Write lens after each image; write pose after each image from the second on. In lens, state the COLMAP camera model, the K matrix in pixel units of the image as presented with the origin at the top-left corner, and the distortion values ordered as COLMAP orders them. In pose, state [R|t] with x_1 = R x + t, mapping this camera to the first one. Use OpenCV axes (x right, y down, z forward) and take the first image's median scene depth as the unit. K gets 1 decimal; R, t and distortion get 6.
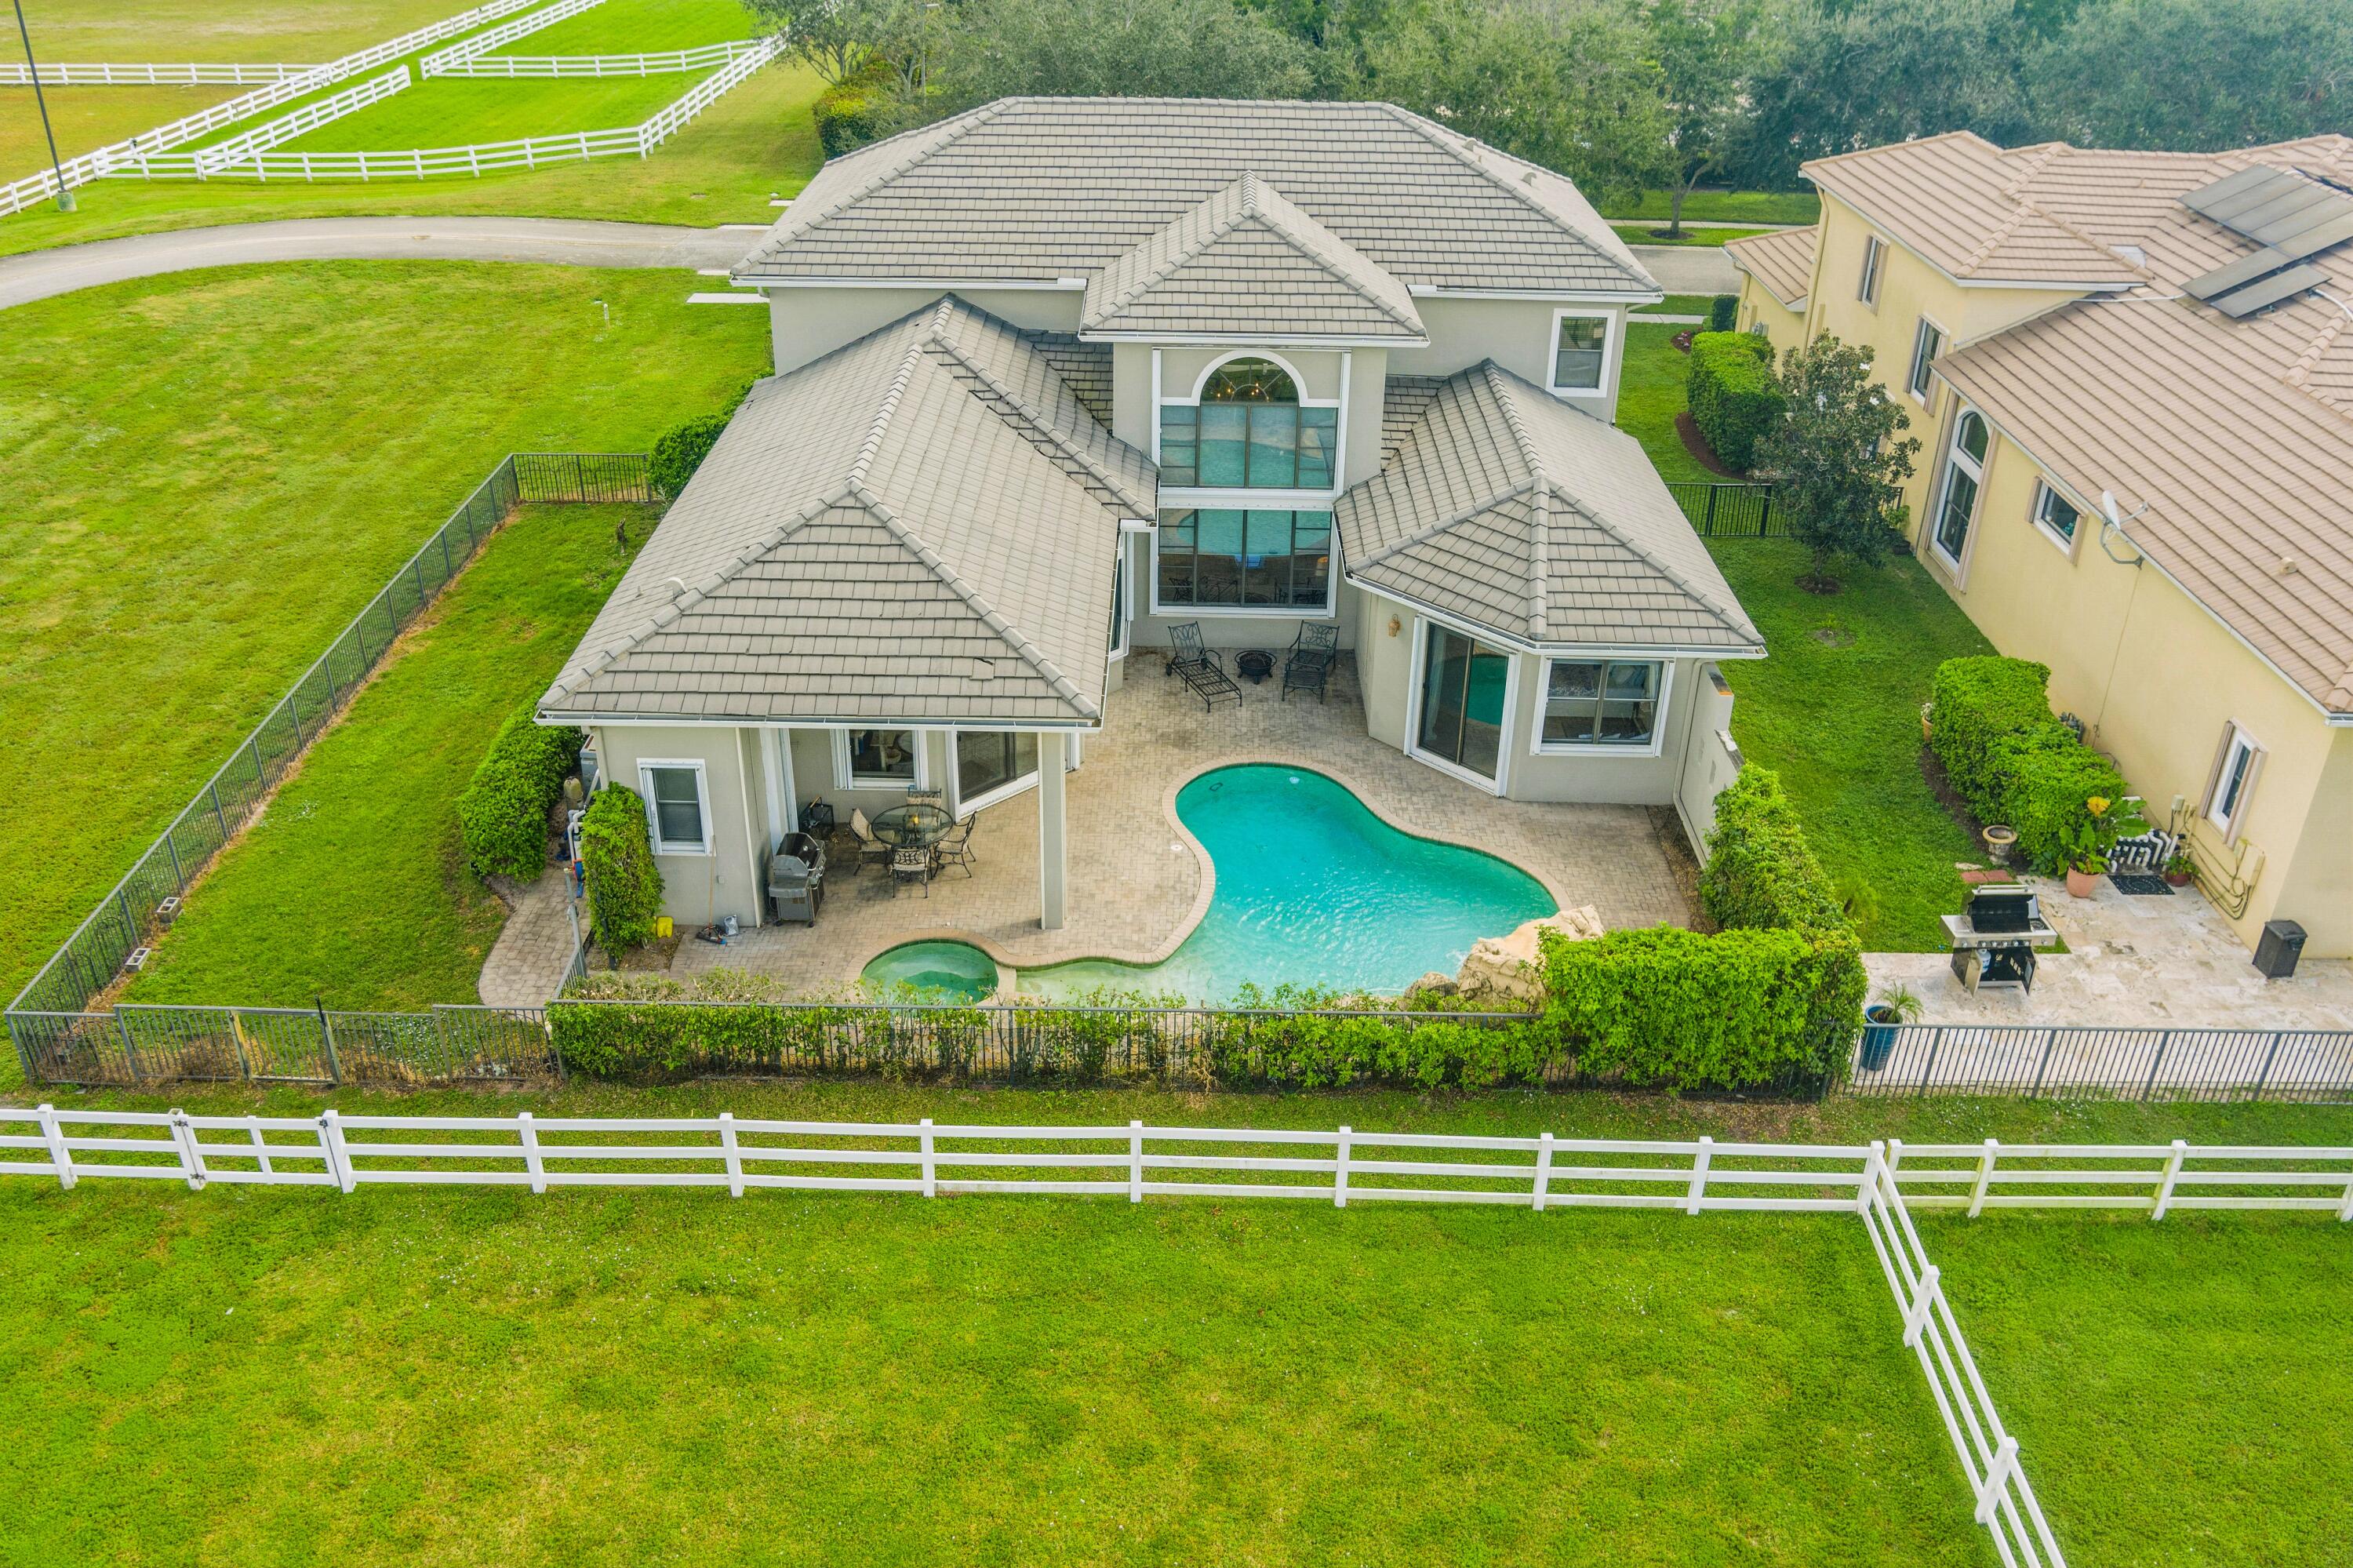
lens RADIAL K [[1998.0, 0, 1188.1], [0, 1998.0, 732.8], [0, 0, 1]] dist [-0.073780, 0.020385]
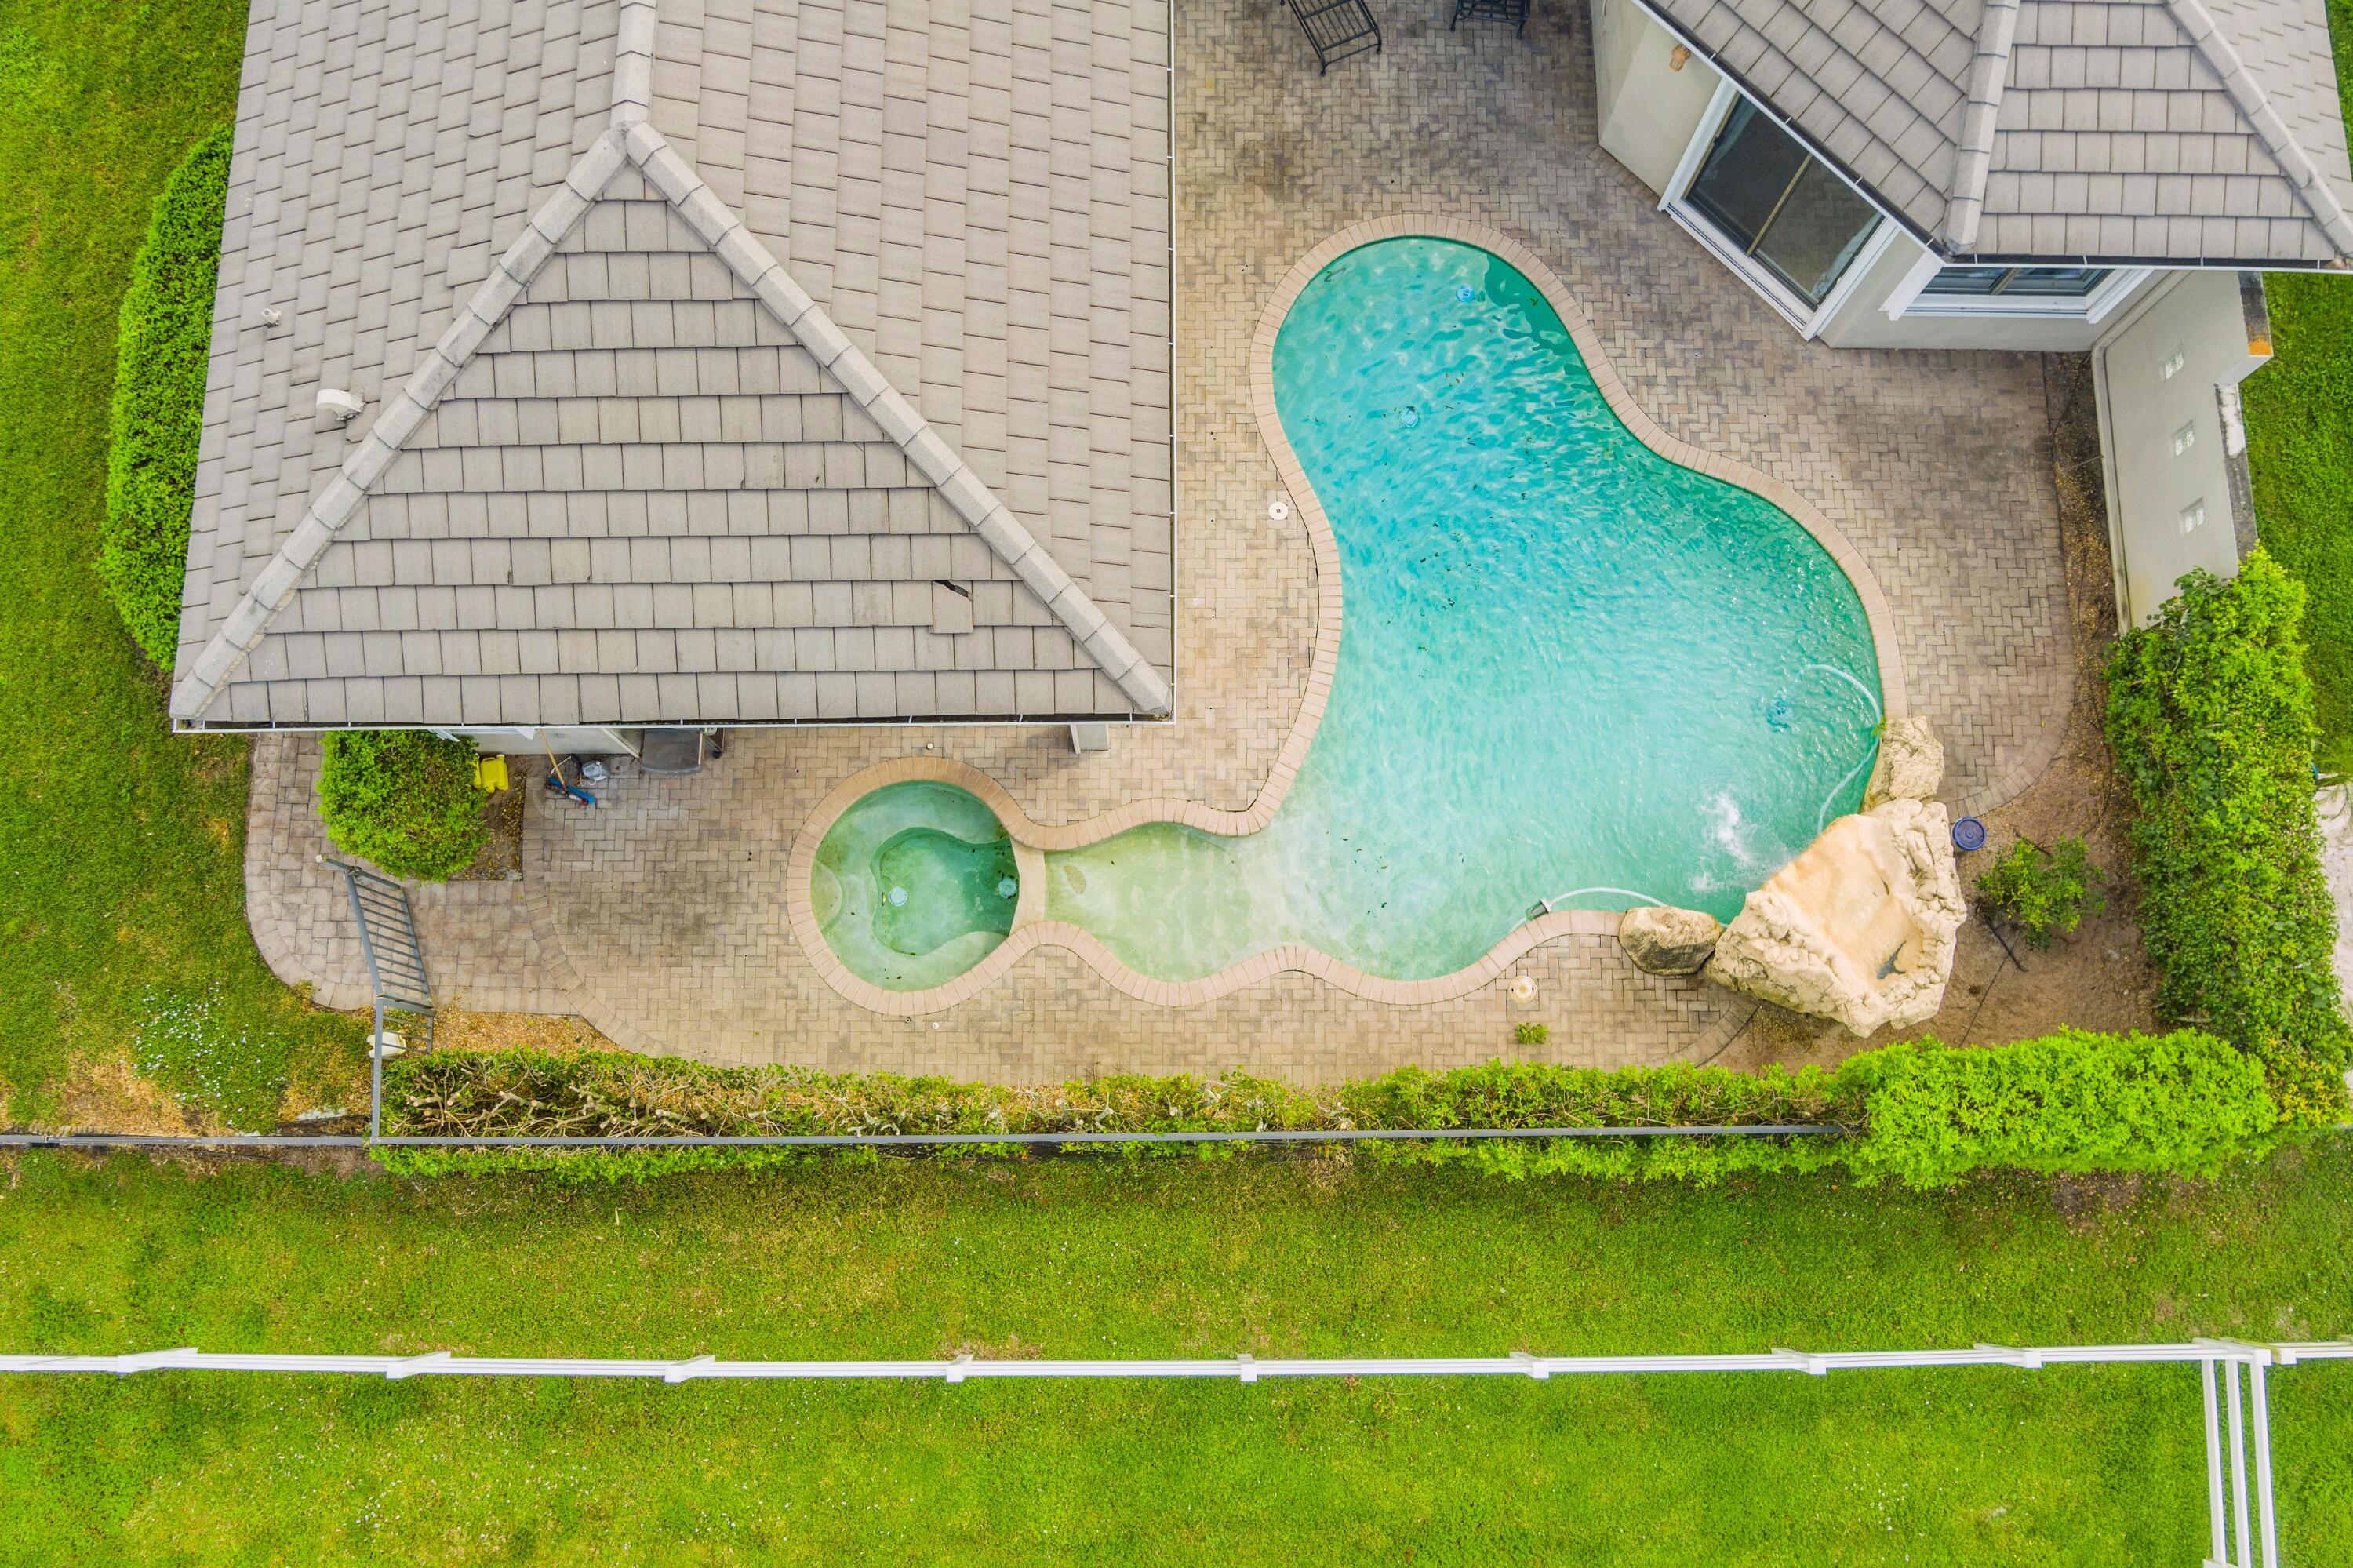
lens RADIAL K [[1998.0, 0, 1178.0], [0, 1998.0, 782.8], [0, 0, 1]] dist [-0.073780, 0.020385]
pose [[0.999906, -0.011369, -0.007668, -0.036543], [0.013063, 0.619464, 0.784917, -0.412868], [-0.004174, -0.784943, 0.619554, 0.608072]]
